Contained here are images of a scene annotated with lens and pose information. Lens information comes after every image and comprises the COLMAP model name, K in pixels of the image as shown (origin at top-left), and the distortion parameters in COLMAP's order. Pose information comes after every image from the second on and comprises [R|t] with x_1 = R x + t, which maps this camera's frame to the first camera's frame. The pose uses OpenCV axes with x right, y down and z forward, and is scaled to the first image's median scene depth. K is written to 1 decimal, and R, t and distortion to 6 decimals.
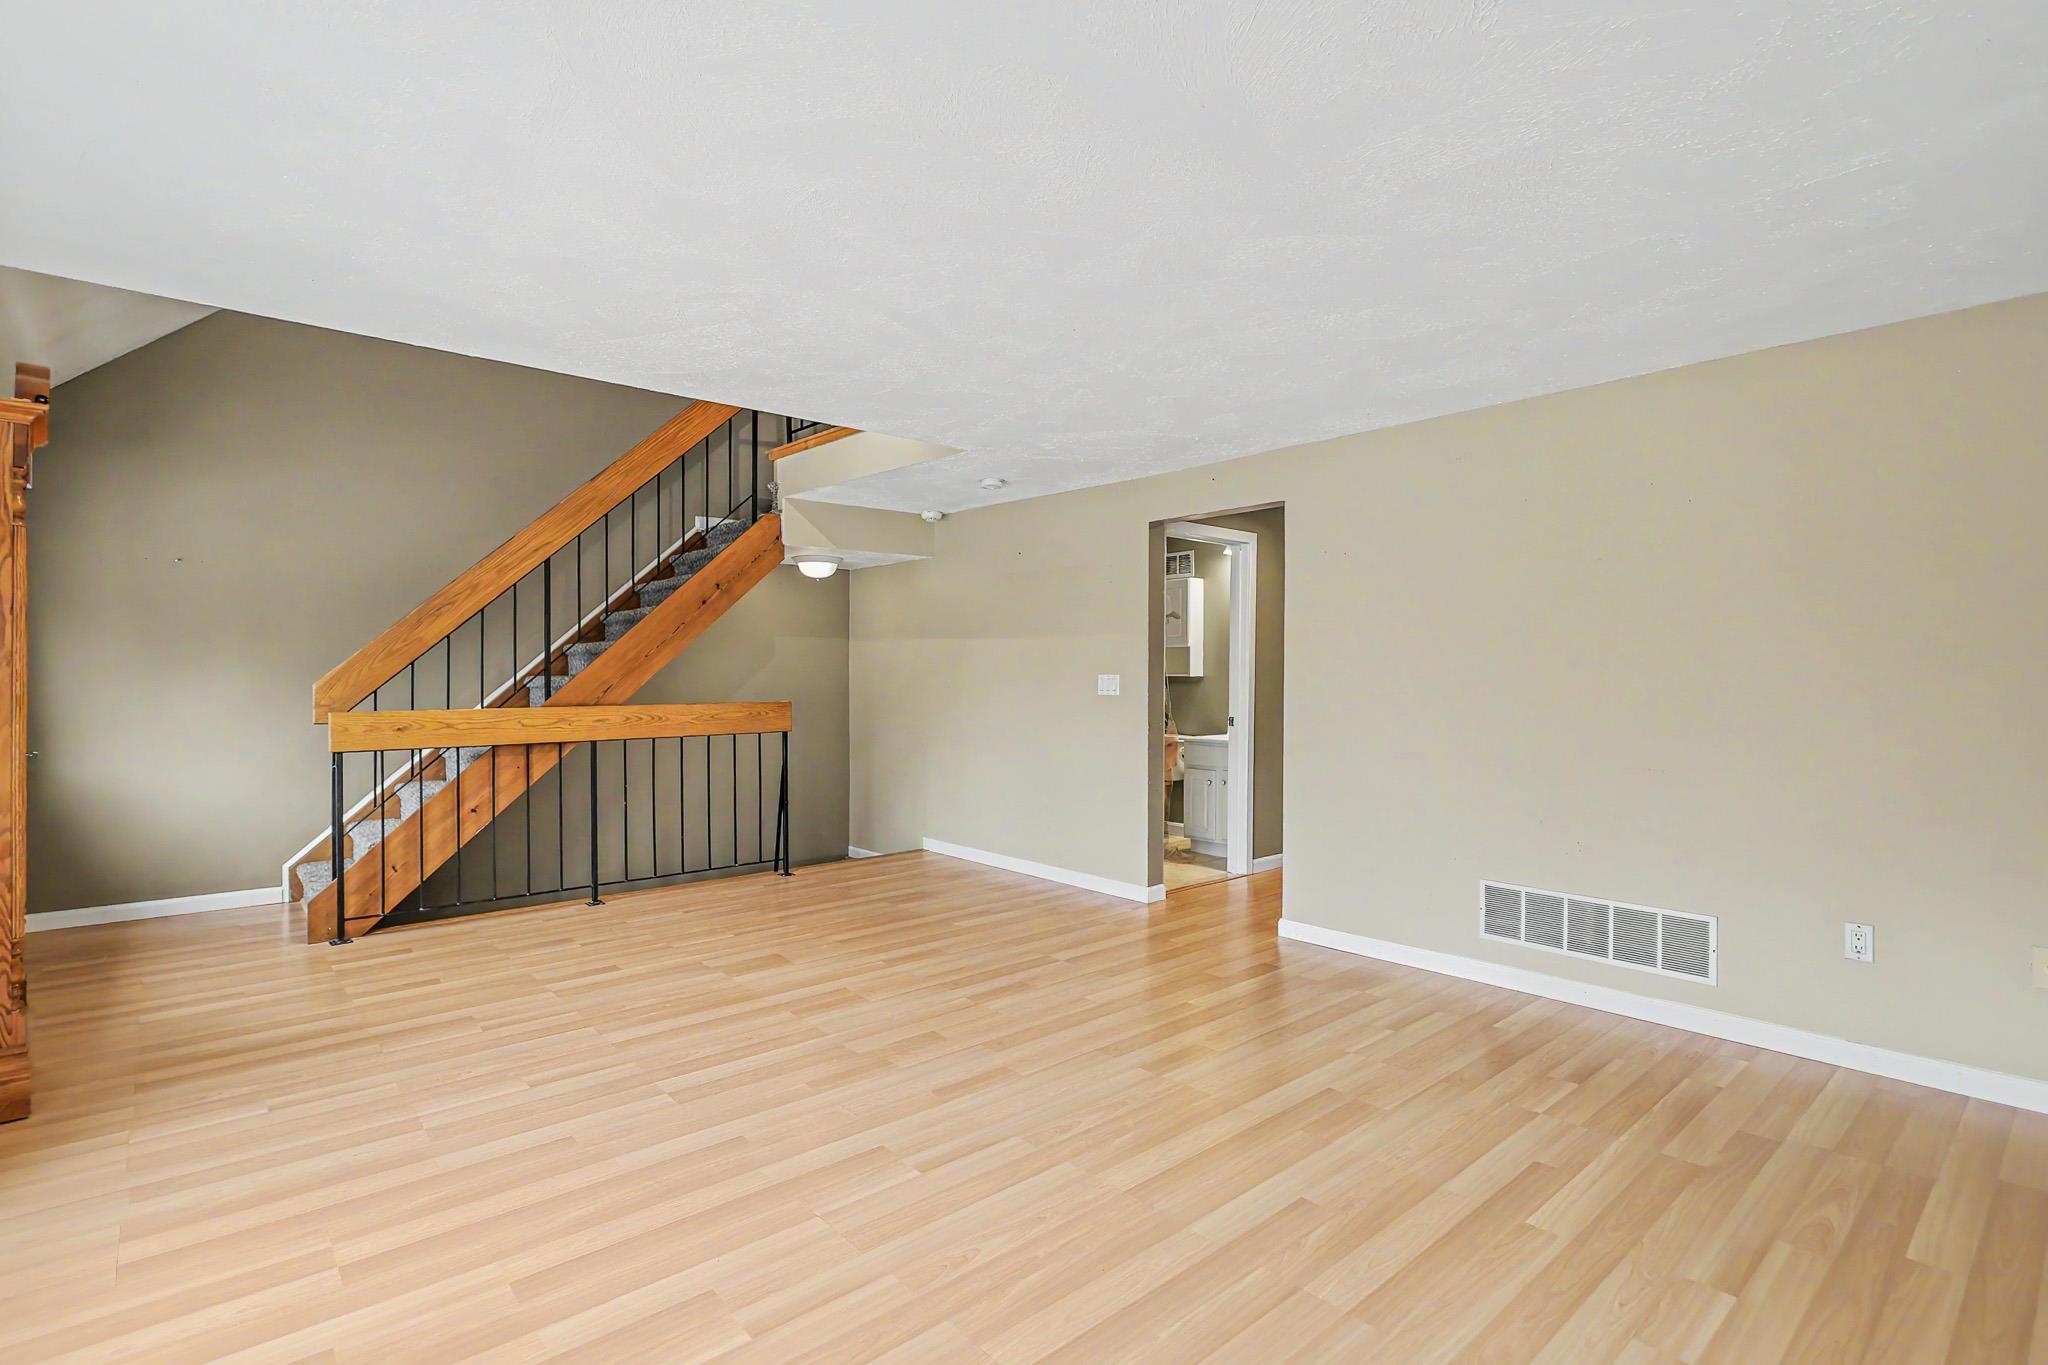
lens RADIAL K [[981.7, 0, 1039.8], [0, 981.7, 689.4], [0, 0, 1]] dist [-0.002065, 0.000654]
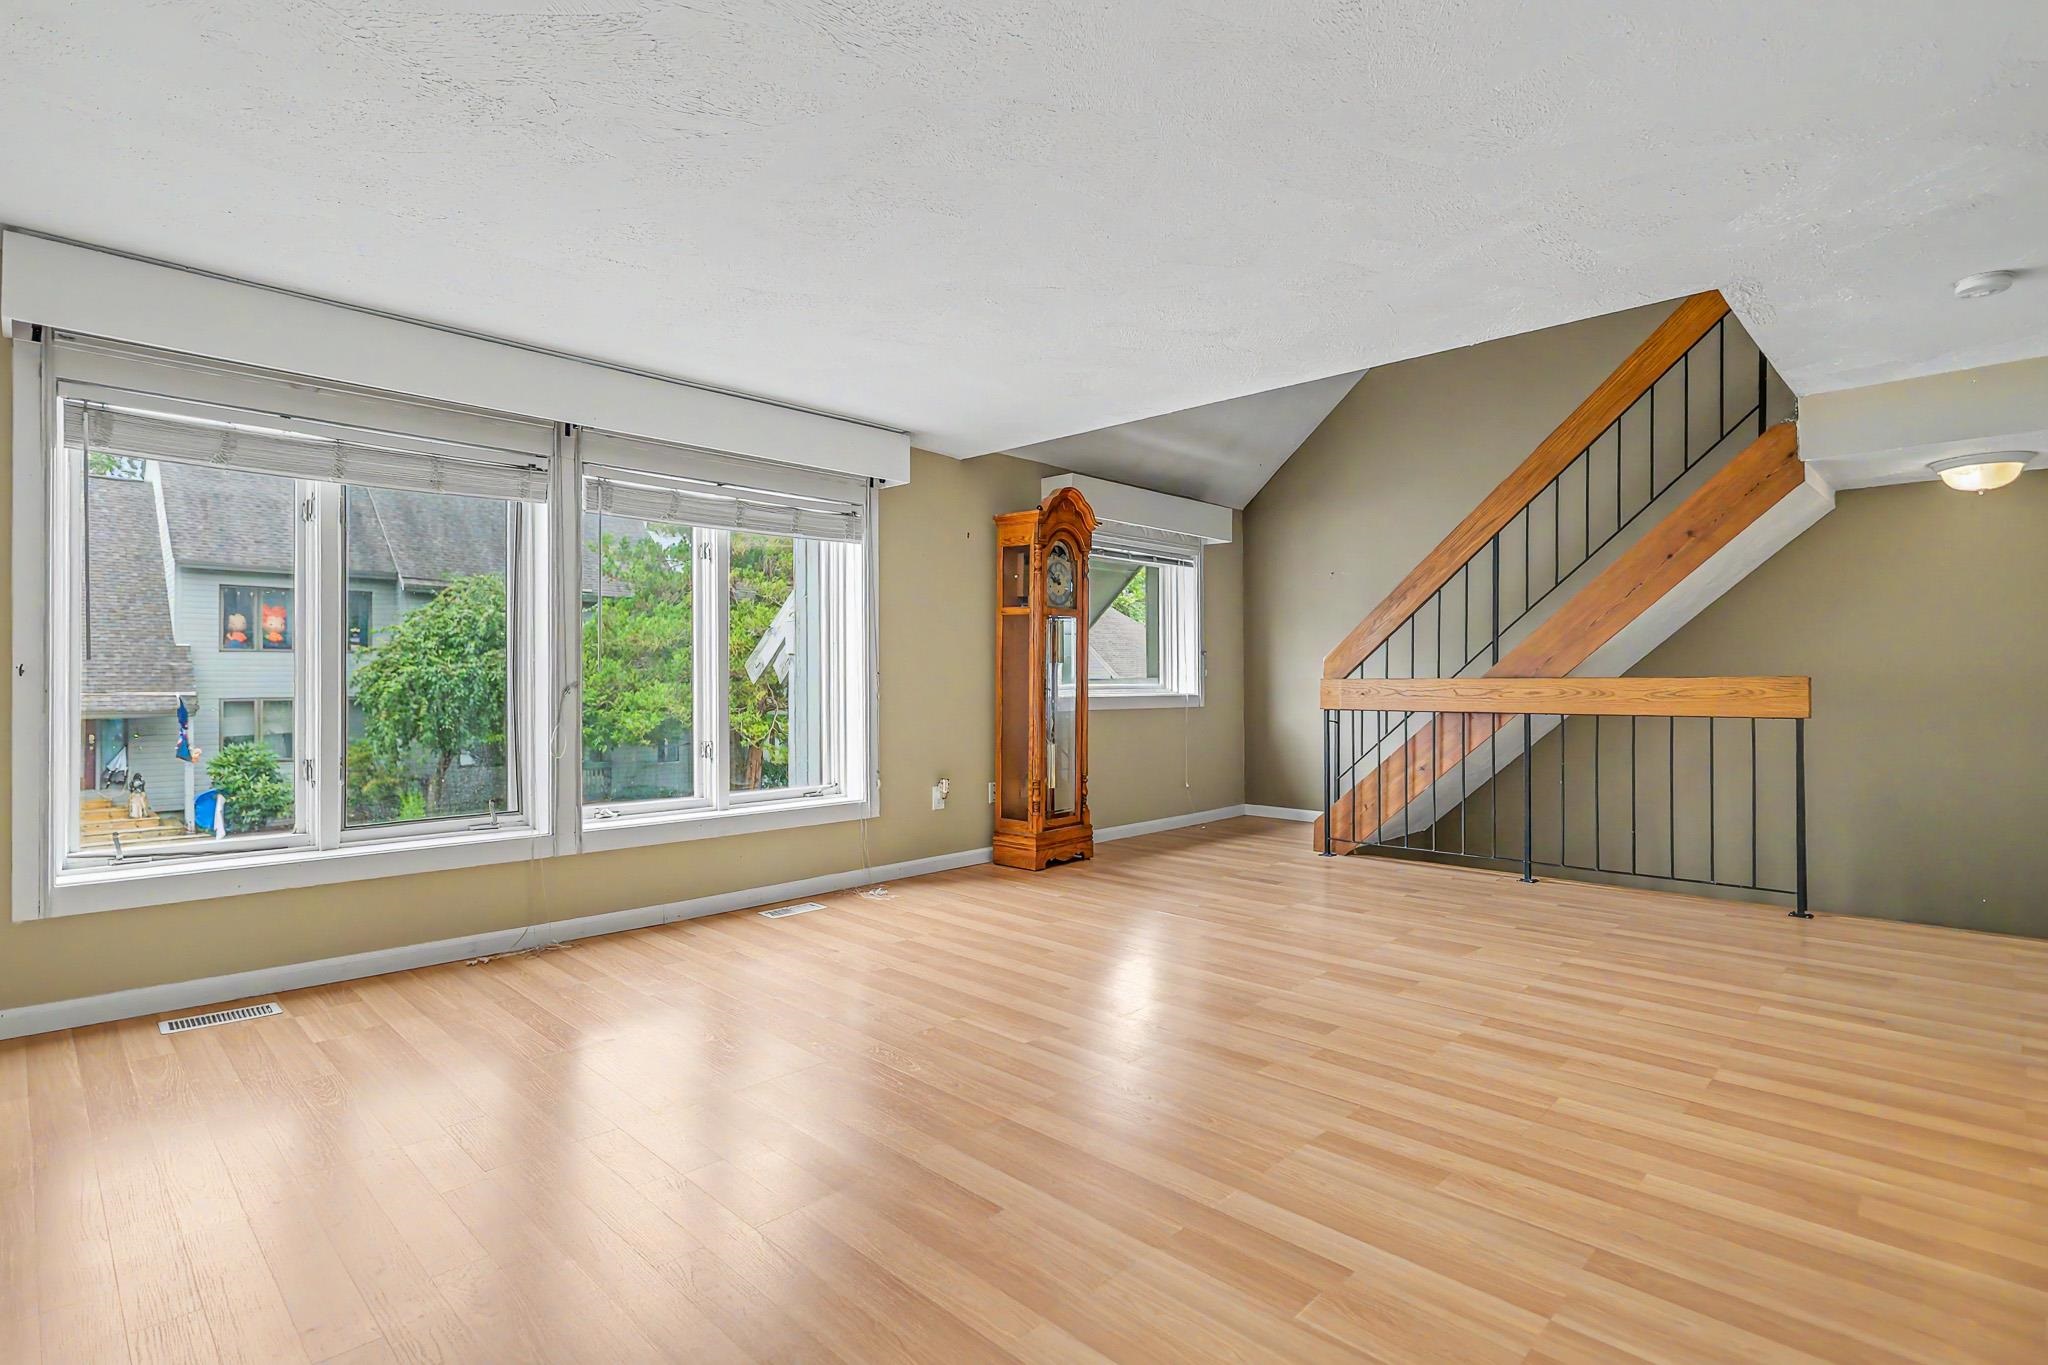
lens RADIAL K [[996.5, 0, 1014.9], [0, 996.5, 691.2], [0, 0, 1]] dist [-0.005278, 0.000236]
pose [[0.063667, 0.014627, -0.997864, 0.689502], [-0.014395, 0.999802, 0.013737, 0.033125], [0.997867, 0.013489, 0.063865, 0.580072]]
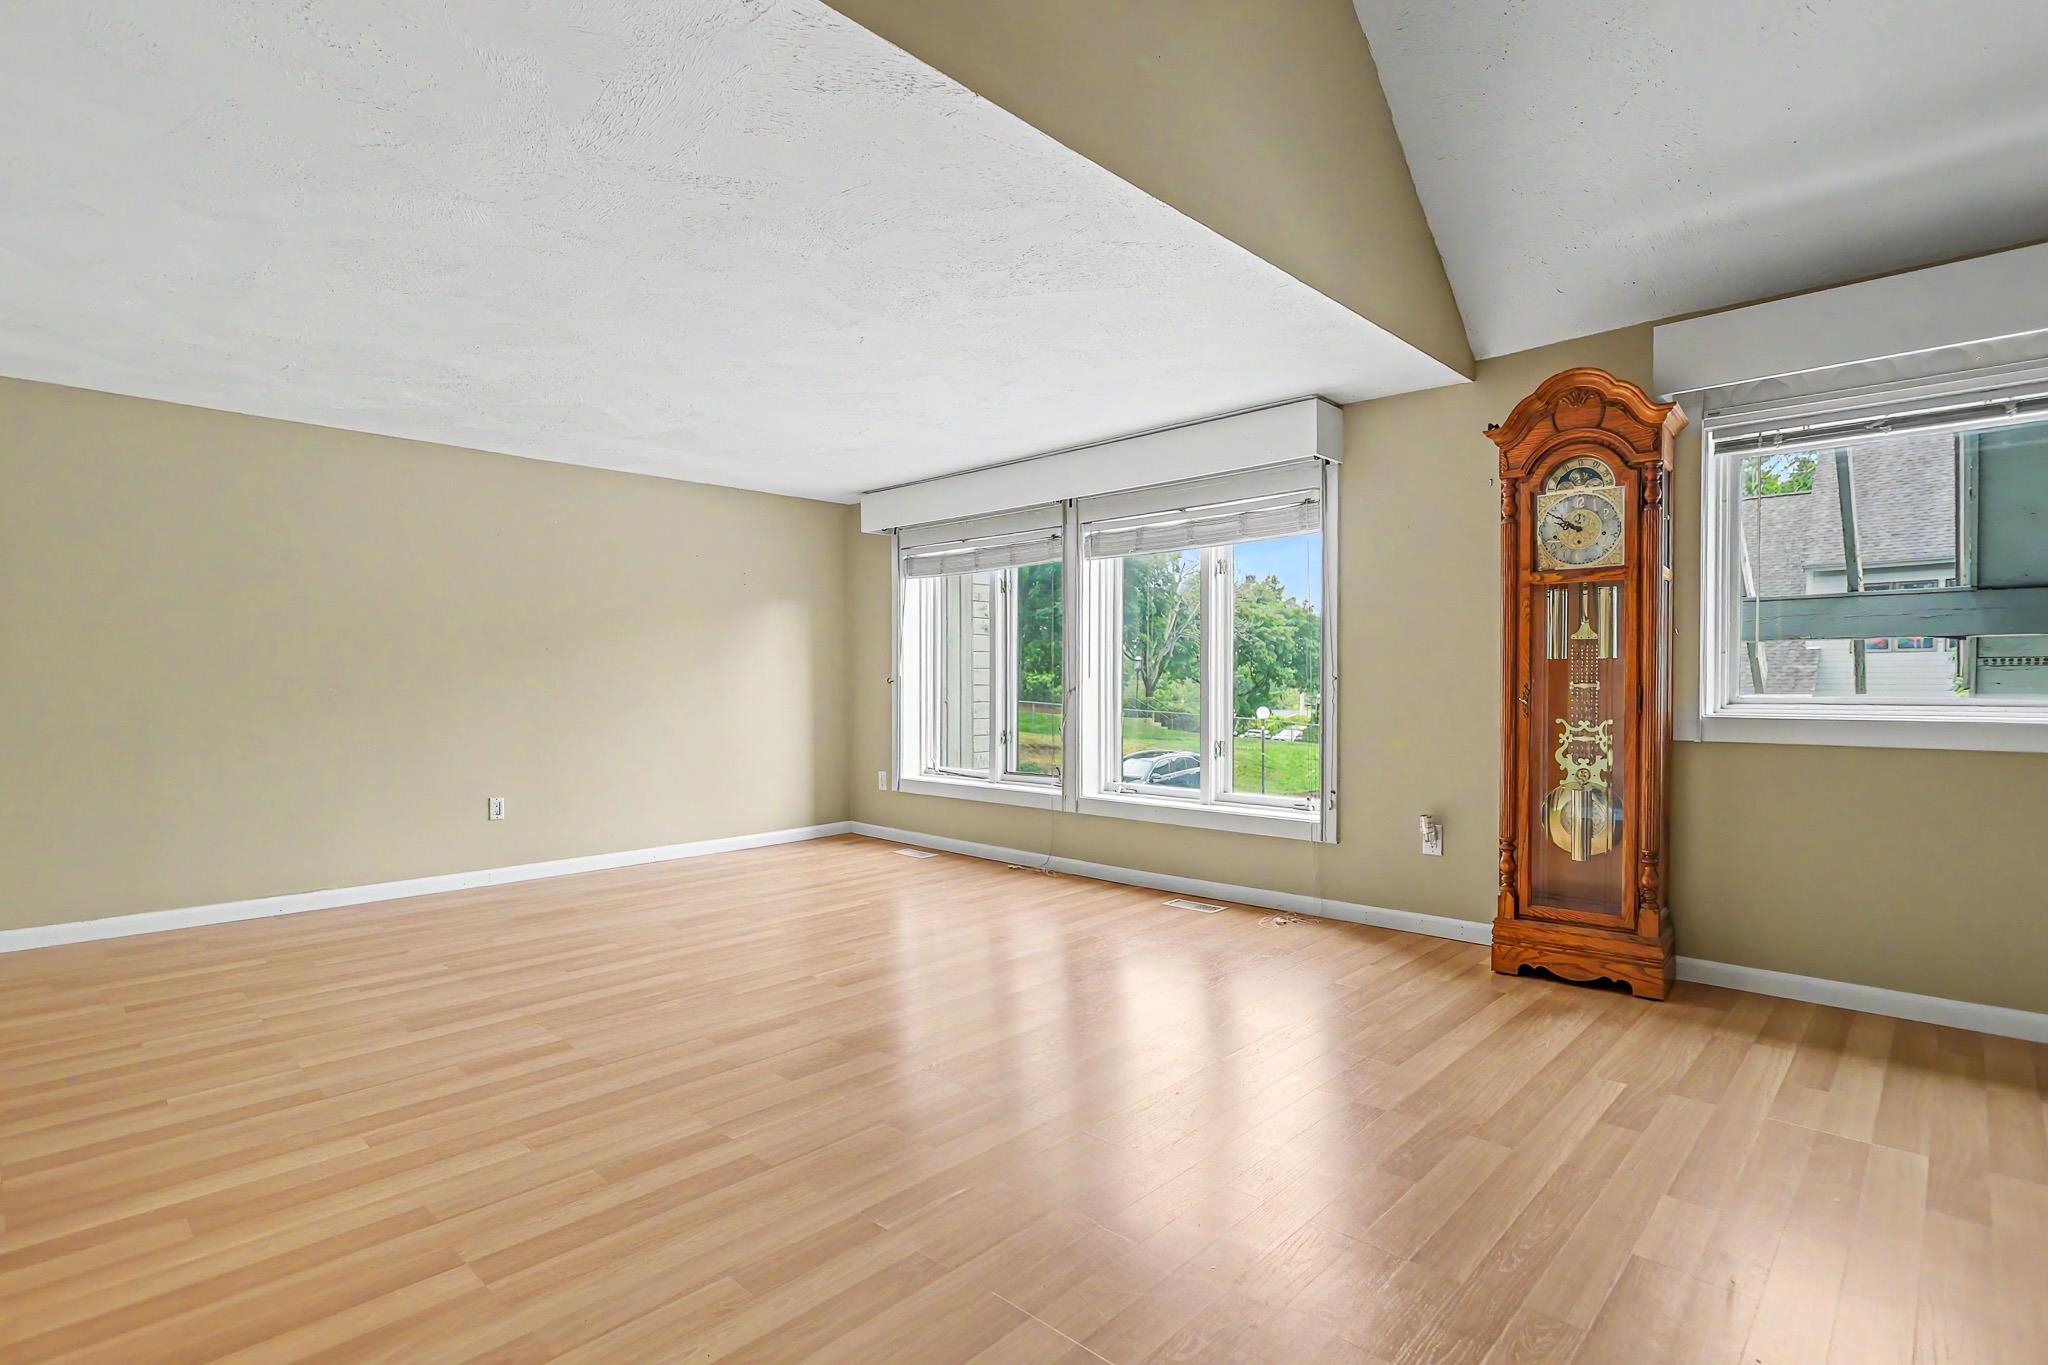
lens RADIAL K [[996.5, 0, 1014.9], [0, 996.5, 691.2], [0, 0, 1]] dist [-0.005278, 0.000236]
pose [[-0.997335, 0.004853, -0.072803, -0.207639], [0.003165, 0.999724, 0.023285, 0.017189], [0.072896, 0.022993, -0.997074, 1.618032]]
